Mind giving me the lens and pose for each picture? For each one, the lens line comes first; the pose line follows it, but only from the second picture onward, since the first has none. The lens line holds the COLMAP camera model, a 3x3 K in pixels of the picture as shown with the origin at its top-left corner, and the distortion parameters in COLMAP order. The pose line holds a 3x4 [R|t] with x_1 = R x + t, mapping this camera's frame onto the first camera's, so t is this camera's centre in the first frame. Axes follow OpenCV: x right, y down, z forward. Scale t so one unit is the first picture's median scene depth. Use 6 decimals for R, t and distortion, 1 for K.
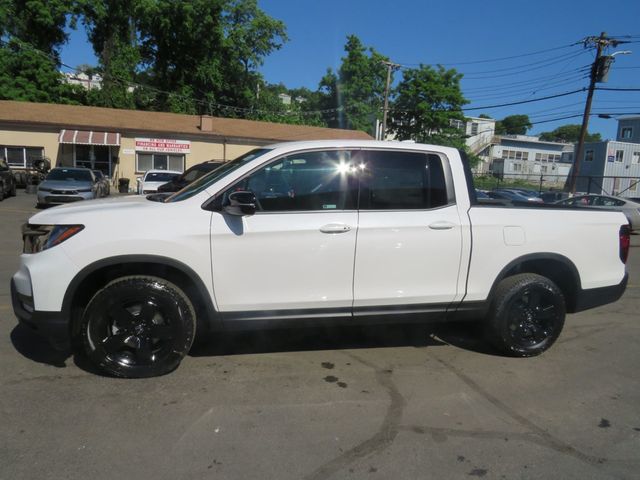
lens RADIAL K [[459.7, 0, 298.6], [0, 459.7, 251.1], [0, 0, 1]] dist [-0.048980, 0.018975]
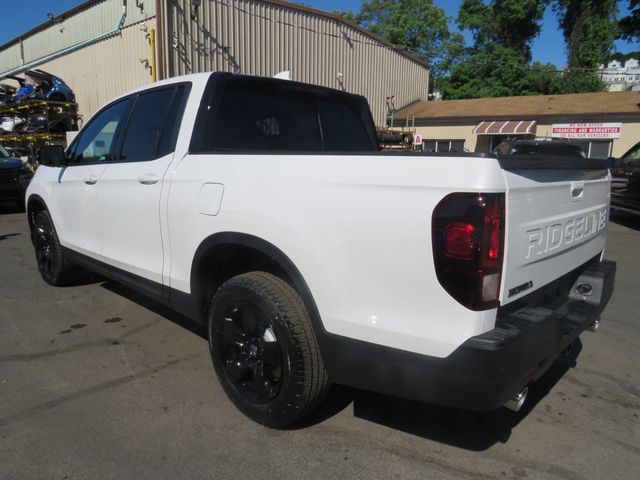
lens RADIAL K [[459.7, 0, 305.3], [0, 459.7, 242.1], [0, 0, 1]] dist [-0.048980, 0.018975]
pose [[0.539414, 0.122993, -0.833009, 0.095611], [-0.133049, 0.989297, 0.059914, -0.002720], [0.831463, 0.078513, 0.550005, 0.070141]]
